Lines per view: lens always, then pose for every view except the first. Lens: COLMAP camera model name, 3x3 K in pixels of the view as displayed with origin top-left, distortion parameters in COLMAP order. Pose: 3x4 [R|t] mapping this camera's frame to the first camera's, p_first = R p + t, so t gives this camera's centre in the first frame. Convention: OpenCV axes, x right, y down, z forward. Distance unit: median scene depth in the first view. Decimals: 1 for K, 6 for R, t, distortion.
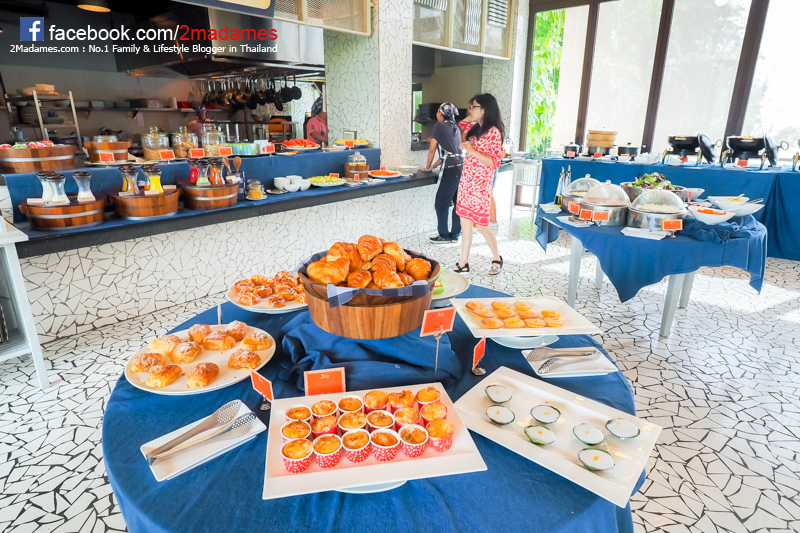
lens RADIAL K [[462.3, 0, 398.5], [0, 462.3, 267.4], [0, 0, 1]] dist [0.002151, 0.001348]
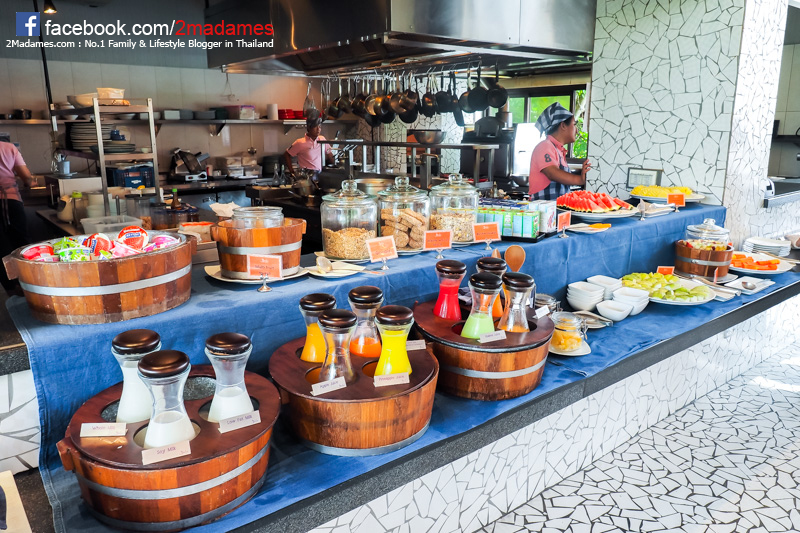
lens RADIAL K [[602.3, 0, 400.9], [0, 602.3, 264.9], [0, 0, 1]] dist [0.004028, -0.005013]
pose [[0.987022, 0.034309, -0.156877, -0.266016], [-0.047061, 0.995818, -0.078307, -0.124845], [0.153535, 0.084673, 0.984509, 0.312179]]
